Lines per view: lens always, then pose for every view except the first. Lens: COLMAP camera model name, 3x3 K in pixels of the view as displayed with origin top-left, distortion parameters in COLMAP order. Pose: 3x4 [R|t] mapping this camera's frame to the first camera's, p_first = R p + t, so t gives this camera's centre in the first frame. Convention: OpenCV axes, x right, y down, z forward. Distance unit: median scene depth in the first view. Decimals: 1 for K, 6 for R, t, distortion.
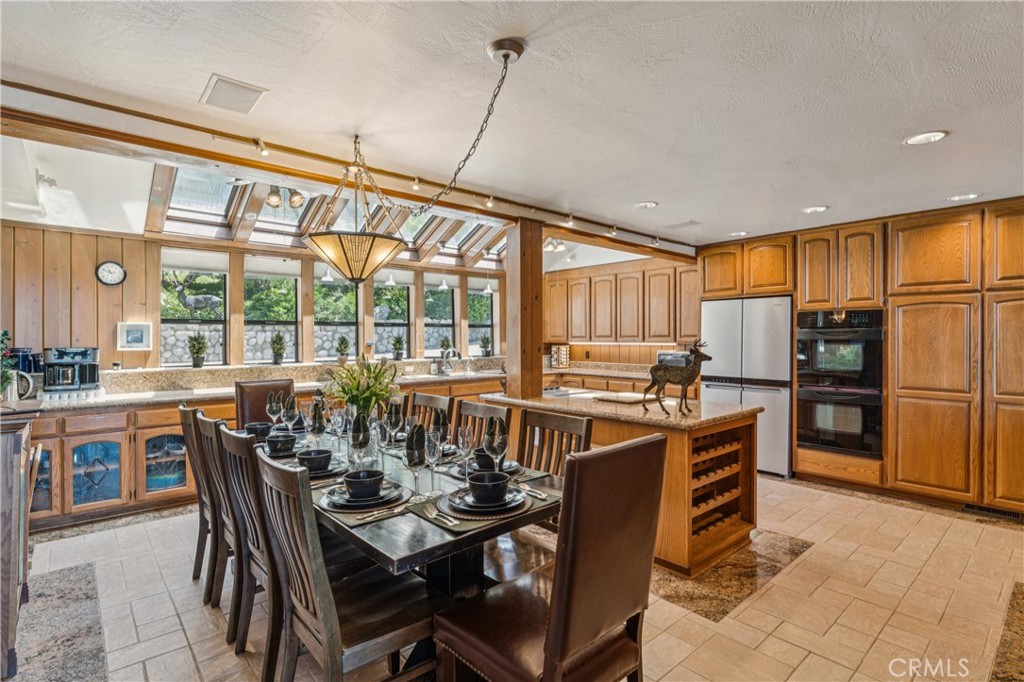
lens RADIAL K [[517.1, 0, 516.4], [0, 517.1, 340.7], [0, 0, 1]] dist [-0.000382, 0.000515]
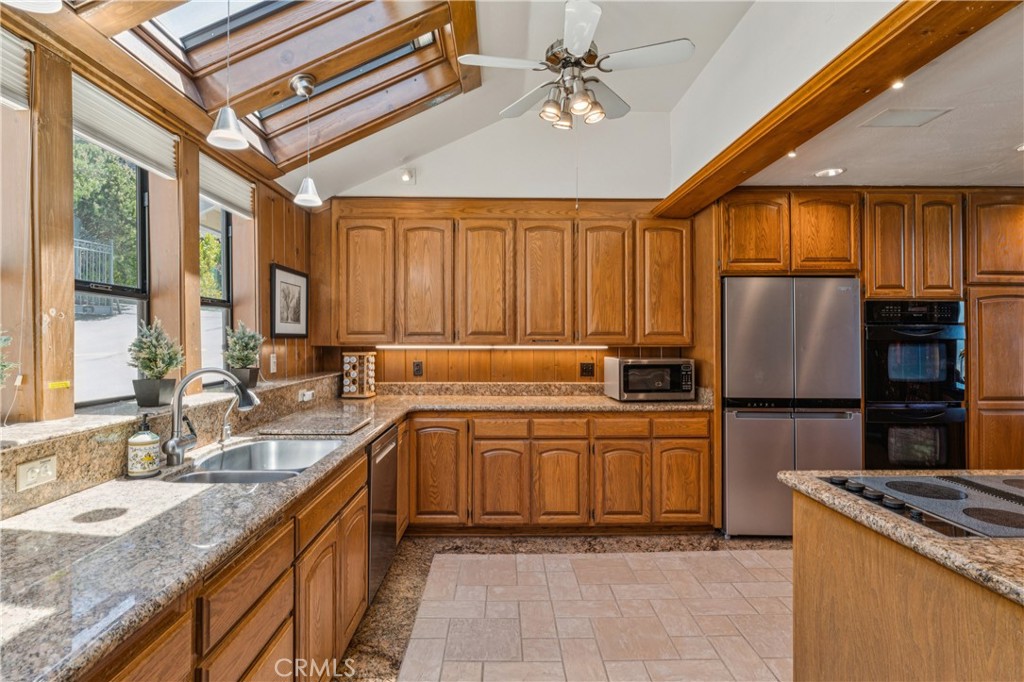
lens RADIAL K [[517.1, 0, 508.8], [0, 517.1, 337.5], [0, 0, 1]] dist [-0.000382, 0.000515]
pose [[0.648583, 0.002411, 0.761140, -0.312303], [0.001919, 0.999987, -0.004803, -0.002313], [-0.761142, 0.004576, 0.648569, 0.904675]]
